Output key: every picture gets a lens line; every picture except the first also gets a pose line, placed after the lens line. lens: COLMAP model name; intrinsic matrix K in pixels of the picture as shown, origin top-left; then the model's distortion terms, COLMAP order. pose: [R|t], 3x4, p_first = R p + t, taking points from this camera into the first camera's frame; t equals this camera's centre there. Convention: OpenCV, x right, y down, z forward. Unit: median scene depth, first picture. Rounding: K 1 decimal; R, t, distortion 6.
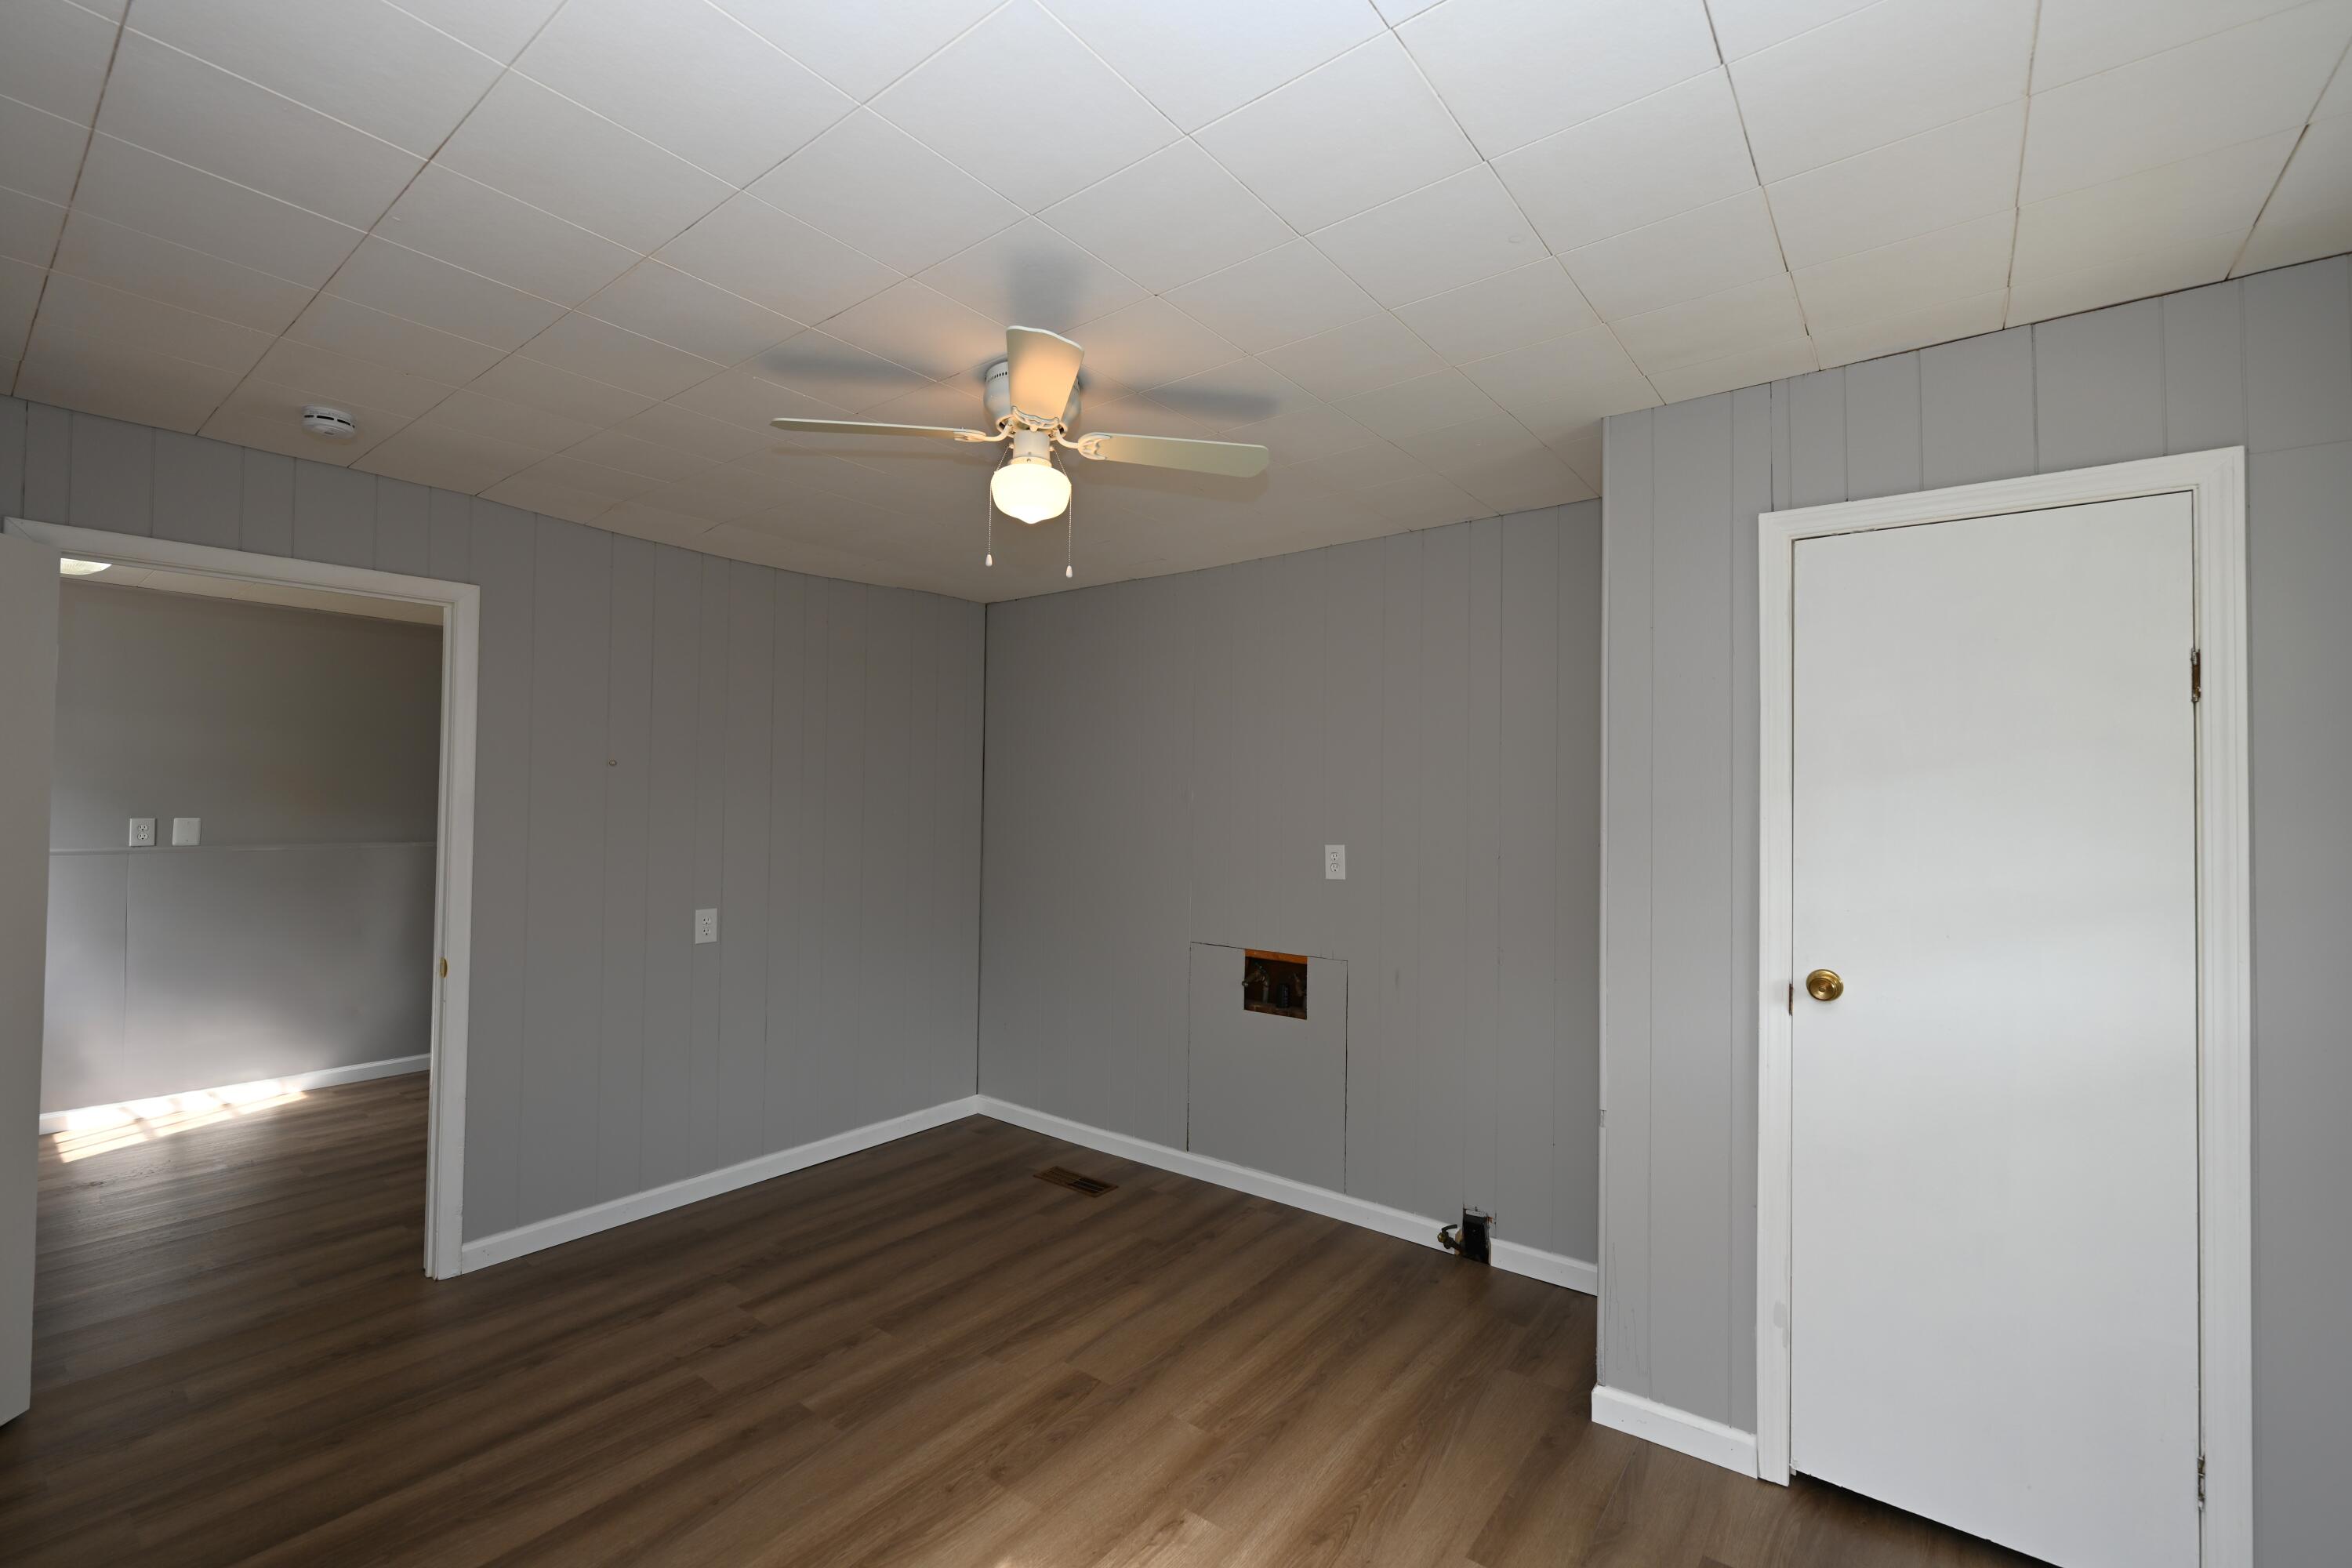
lens RADIAL K [[989.0, 0, 1176.0], [0, 989.0, 784.0], [0, 0, 1]] dist [-0.004629, -0.000390]
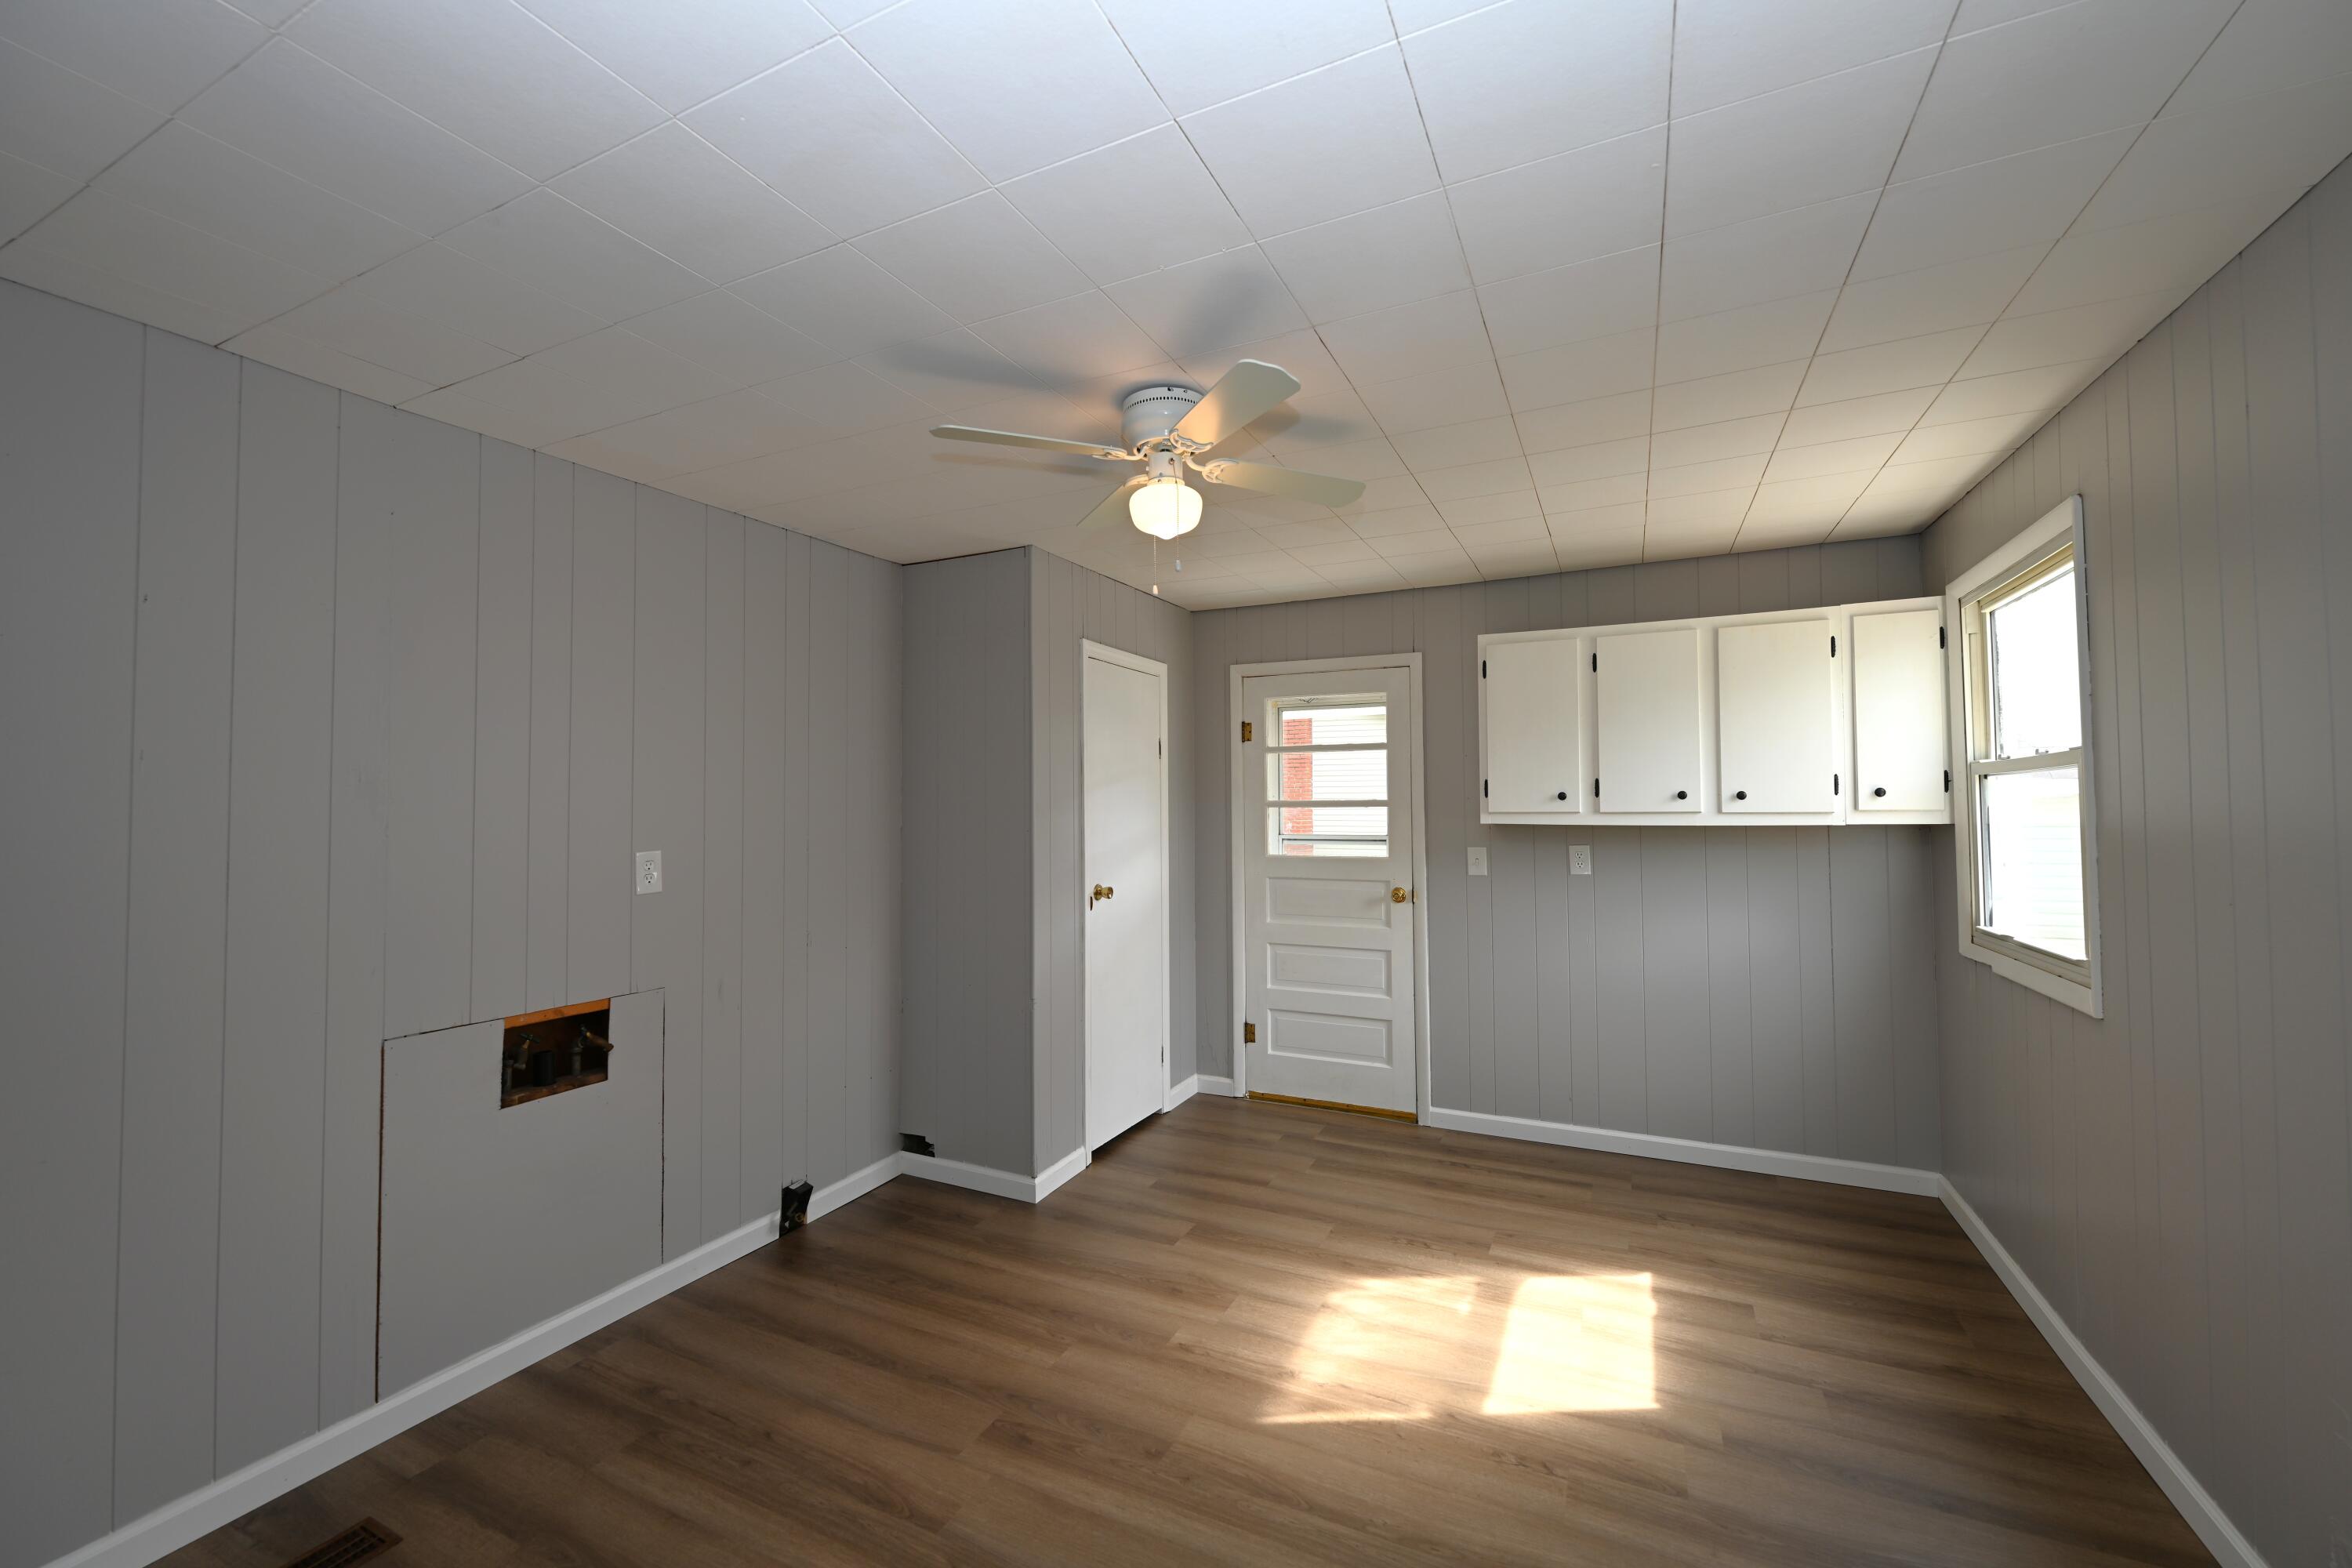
lens RADIAL K [[989.0, 0, 1176.0], [0, 989.0, 784.0], [0, 0, 1]] dist [-0.004629, -0.000390]
pose [[-0.232401, 0.011174, 0.972556, -0.981289], [-0.015609, 0.999762, -0.015216, 0.016080], [-0.972495, -0.018717, -0.232171, 1.014925]]
